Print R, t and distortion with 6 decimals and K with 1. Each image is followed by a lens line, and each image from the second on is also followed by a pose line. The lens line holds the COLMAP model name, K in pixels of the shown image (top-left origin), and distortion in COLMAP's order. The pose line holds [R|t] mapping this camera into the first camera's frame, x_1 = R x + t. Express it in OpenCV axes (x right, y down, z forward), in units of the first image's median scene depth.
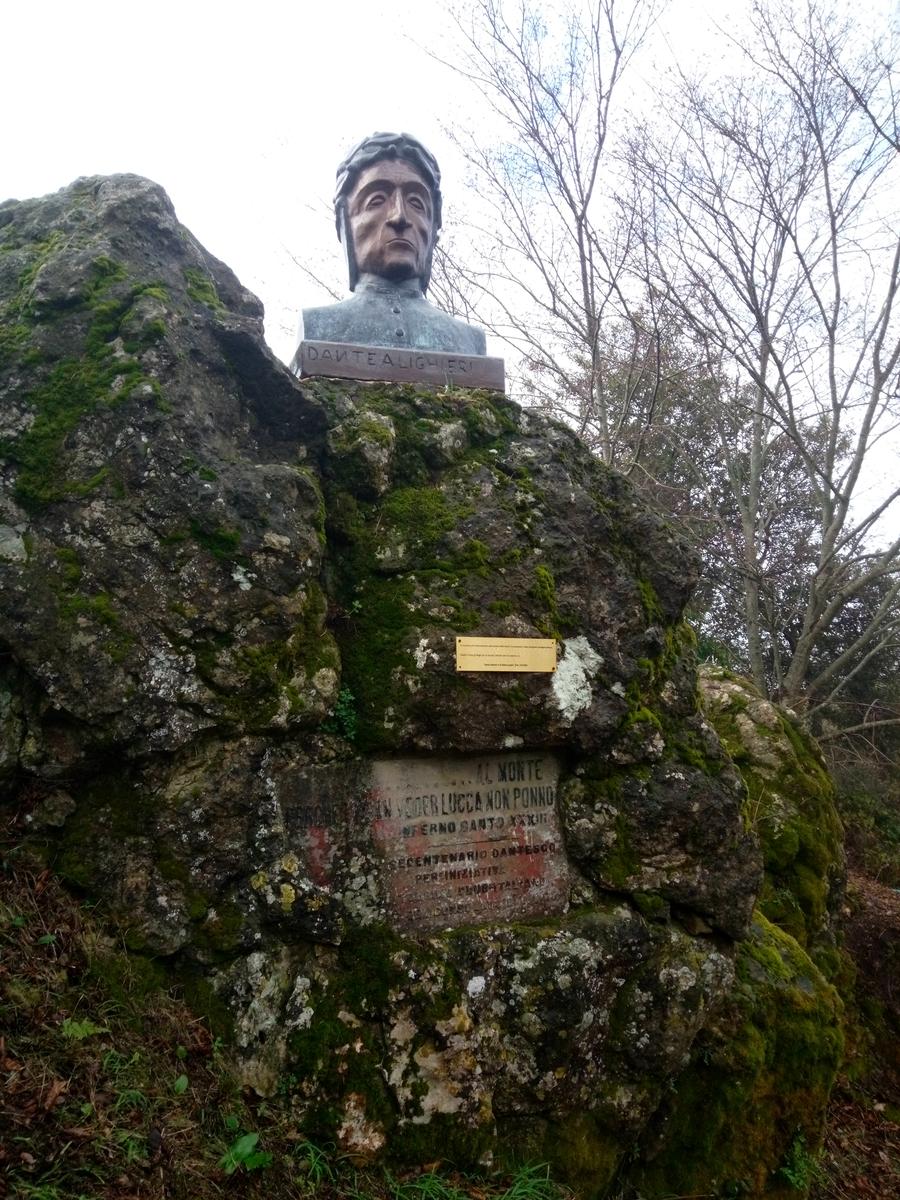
lens RADIAL K [[849.2, 0, 450.0], [0, 849.2, 600.0], [0, 0, 1]] dist [0.128075, -0.197570]
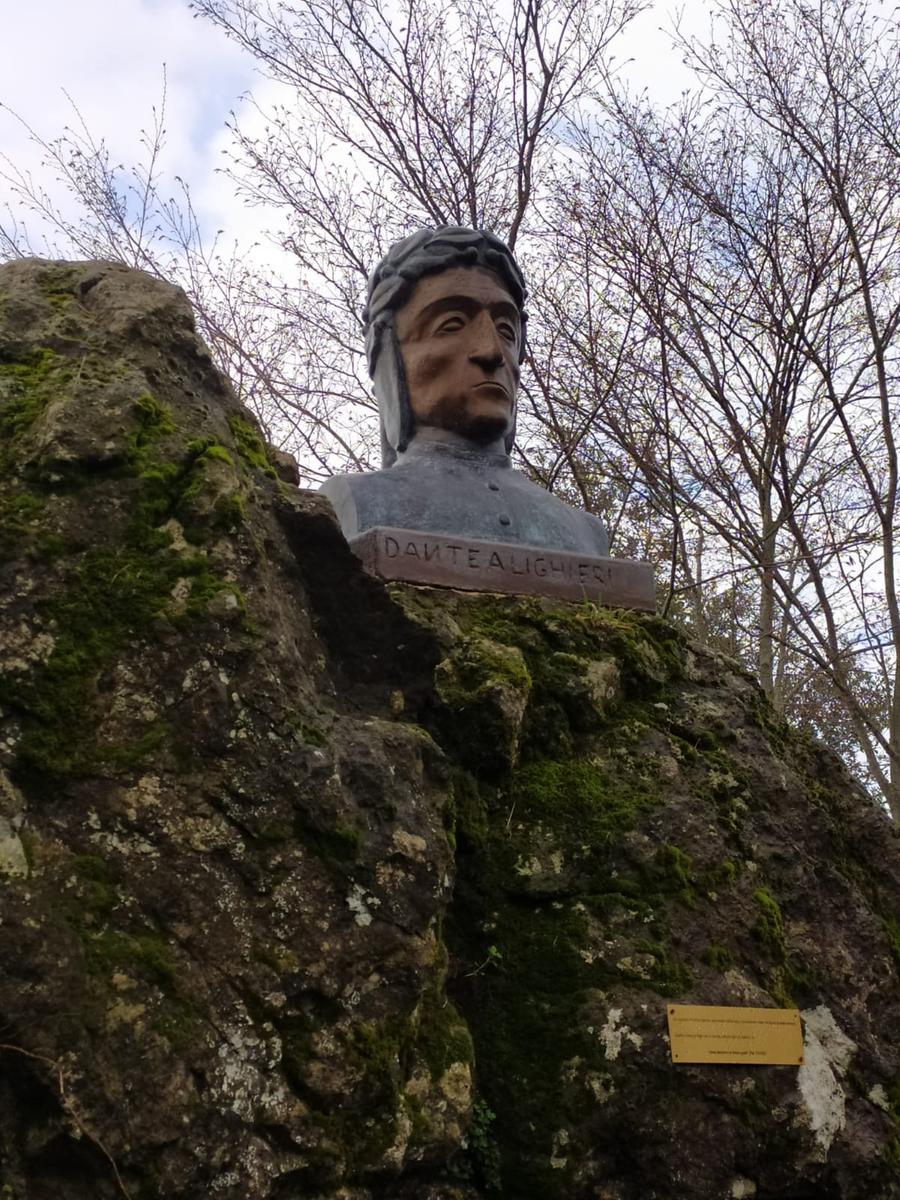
lens RADIAL K [[1662.6, 0, 450.0], [0, 1662.6, 600.0], [0, 0, 1]] dist [0.085708, 0.007678]
pose [[0.975440, 0.038785, 0.216823, -0.420227], [0.011336, 0.974231, -0.225268, 0.029044], [-0.219972, 0.222194, 0.949864, -0.177861]]
